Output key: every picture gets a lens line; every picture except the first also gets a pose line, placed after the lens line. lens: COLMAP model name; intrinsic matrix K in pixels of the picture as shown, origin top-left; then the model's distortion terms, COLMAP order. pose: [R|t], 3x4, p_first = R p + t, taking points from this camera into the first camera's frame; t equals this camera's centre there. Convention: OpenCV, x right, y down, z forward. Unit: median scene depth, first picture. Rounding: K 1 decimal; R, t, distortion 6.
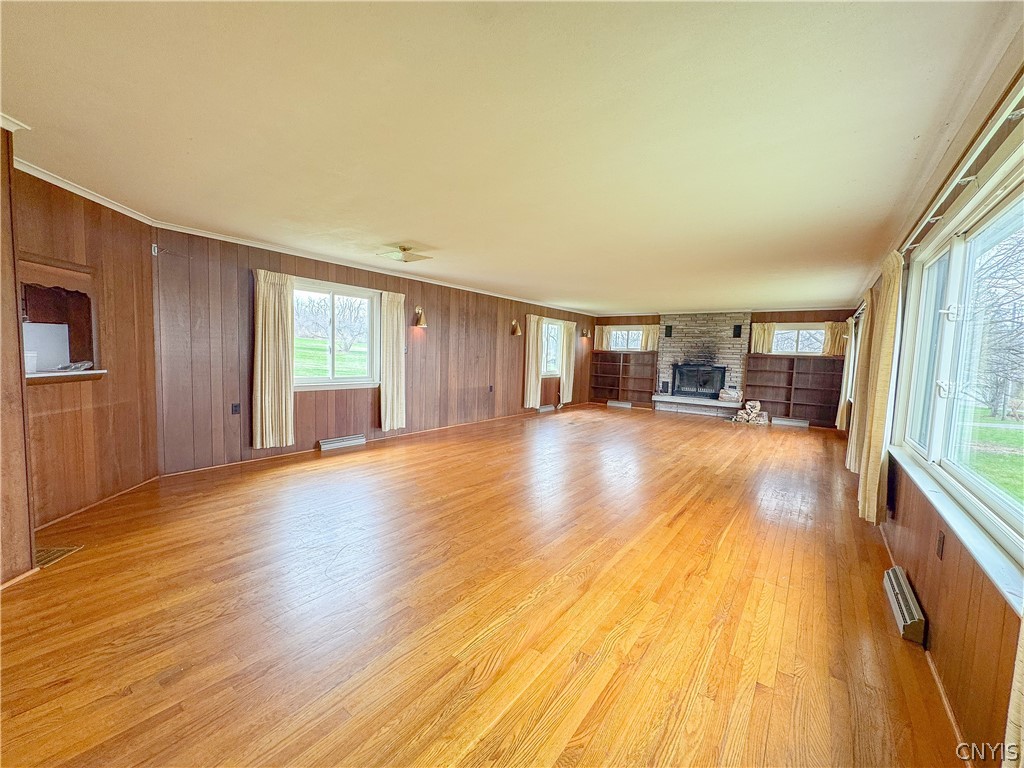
lens RADIAL K [[409.3, 0, 510.3], [0, 409.3, 383.8], [0, 0, 1]] dist [-0.002957, 0.000611]
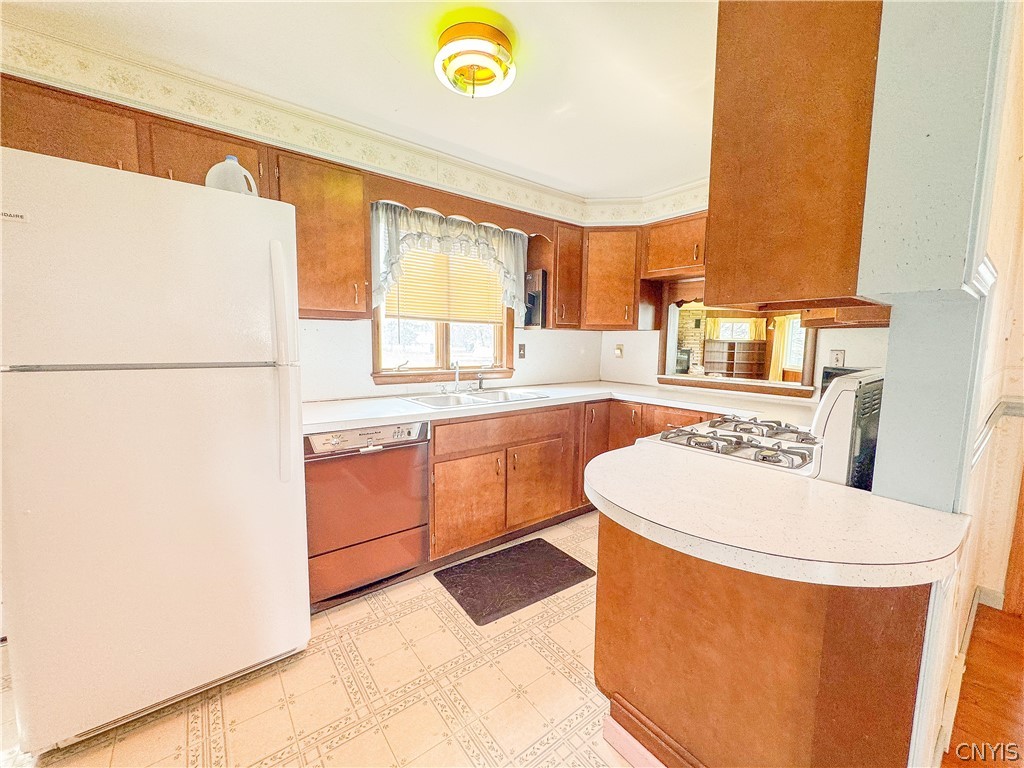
lens RADIAL K [[409.3, 0, 510.3], [0, 409.3, 383.8], [0, 0, 1]] dist [-0.002957, 0.000611]
pose [[0.872675, -0.073490, 0.482740, -0.689108], [0.055083, 0.997115, 0.052220, -0.032689], [-0.485185, -0.018981, 0.874205, 0.094089]]
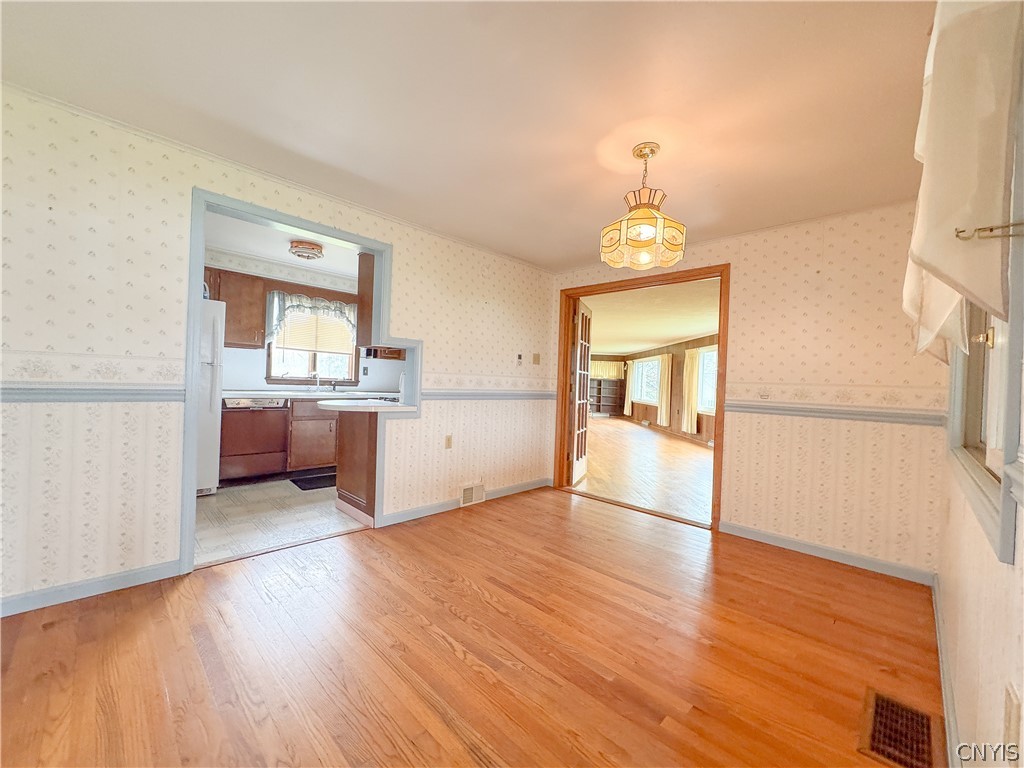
lens RADIAL K [[409.3, 0, 510.3], [0, 409.3, 383.8], [0, 0, 1]] dist [-0.002957, 0.000611]
pose [[0.803038, -0.005760, 0.595900, -0.696002], [0.034689, 0.998710, -0.037094, 0.008591], [-0.594917, 0.050459, 0.802202, -0.226618]]
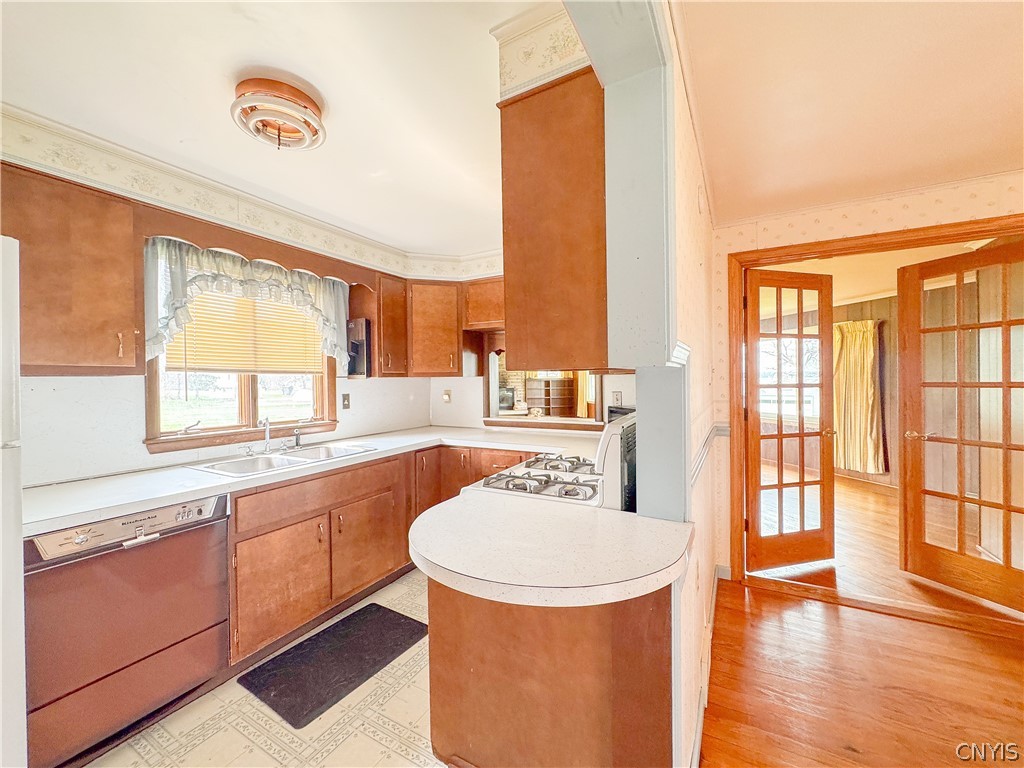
lens RADIAL K [[409.3, 0, 510.3], [0, 409.3, 383.8], [0, 0, 1]] dist [-0.002957, 0.000611]
pose [[0.612816, -0.048145, 0.788758, -0.688574], [0.094358, 0.995459, -0.012548, -0.039603], [-0.784572, 0.082115, 0.614576, 0.086123]]
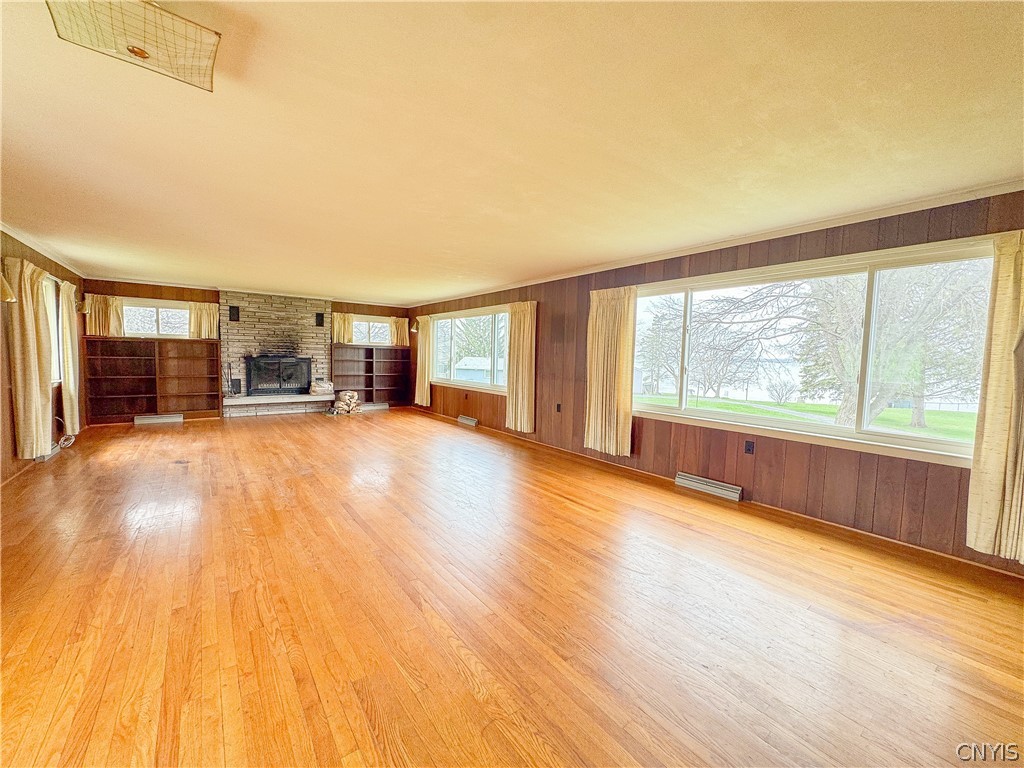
lens RADIAL K [[409.3, 0, 510.3], [0, 409.3, 383.8], [0, 0, 1]] dist [-0.002957, 0.000611]
pose [[0.269681, -0.092926, 0.958456, -0.246452], [0.058422, 0.995078, 0.080038, -0.031526], [-0.961176, 0.034410, 0.273782, 0.328198]]
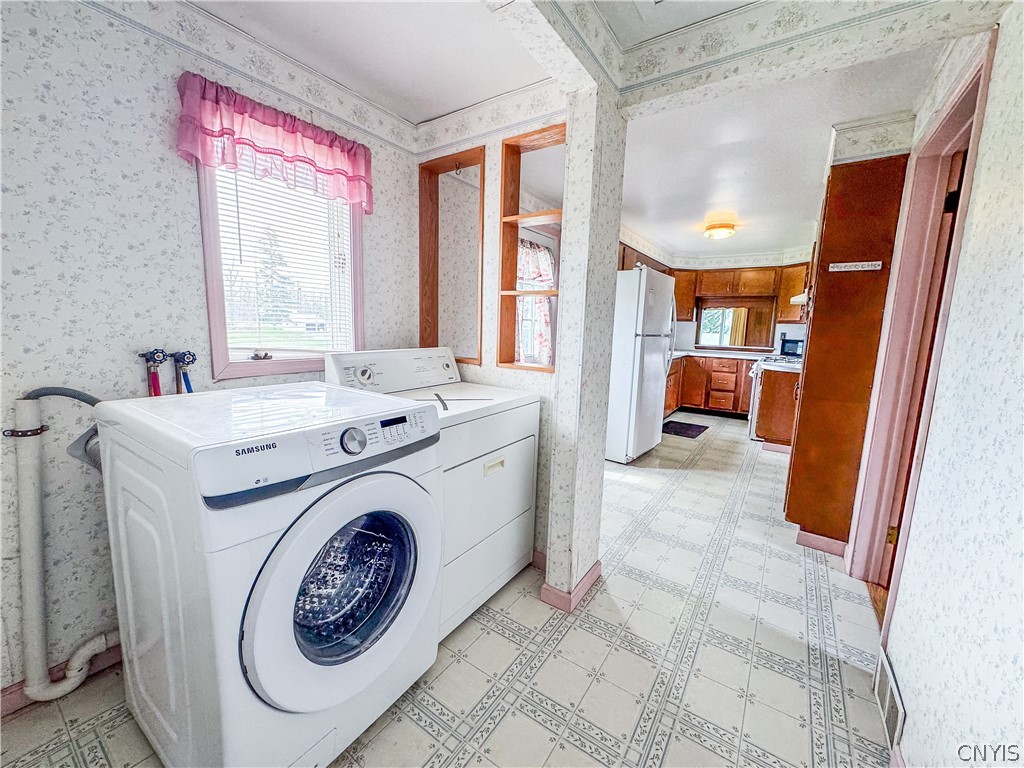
lens RADIAL K [[409.3, 0, 510.3], [0, 409.3, 383.8], [0, 0, 1]] dist [-0.002957, 0.000611]
pose [[0.682775, -0.118648, 0.720931, -1.166186], [0.049988, 0.992000, 0.115917, -0.045887], [-0.728917, -0.043107, 0.683244, 0.092970]]
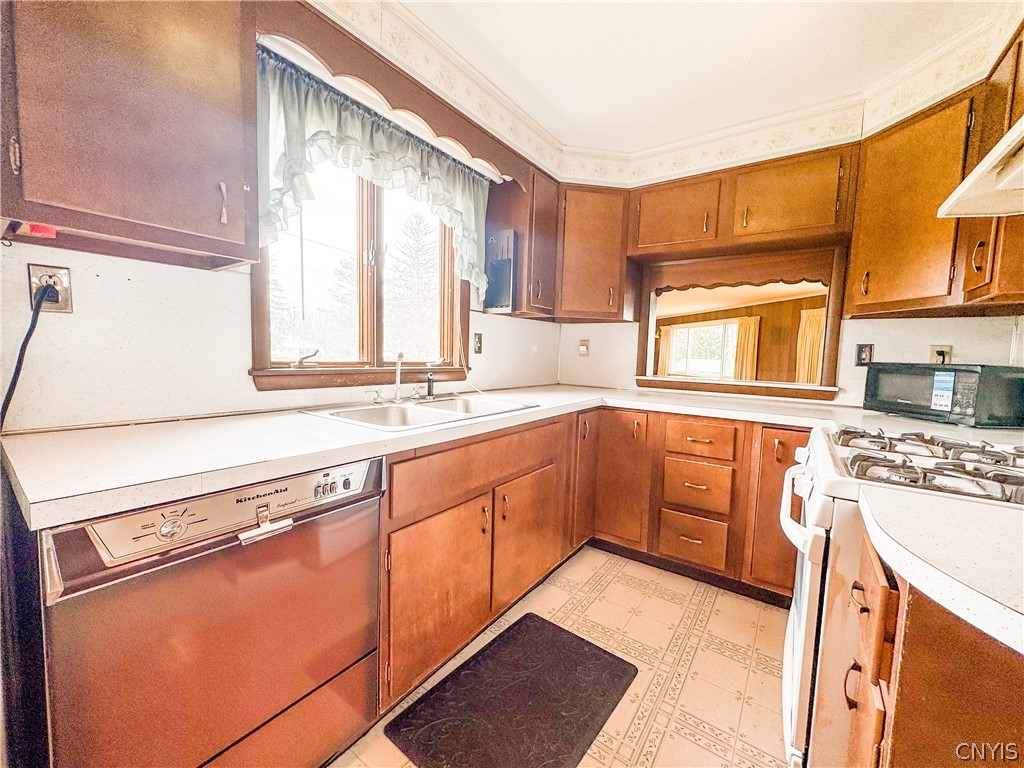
lens RADIAL K [[409.3, 0, 510.3], [0, 409.3, 383.8], [0, 0, 1]] dist [-0.002957, 0.000611]
pose [[0.700802, -0.068991, 0.710012, -0.677411], [0.049448, 0.997616, 0.048130, -0.027581], [-0.711640, 0.001379, 0.702543, 0.209289]]
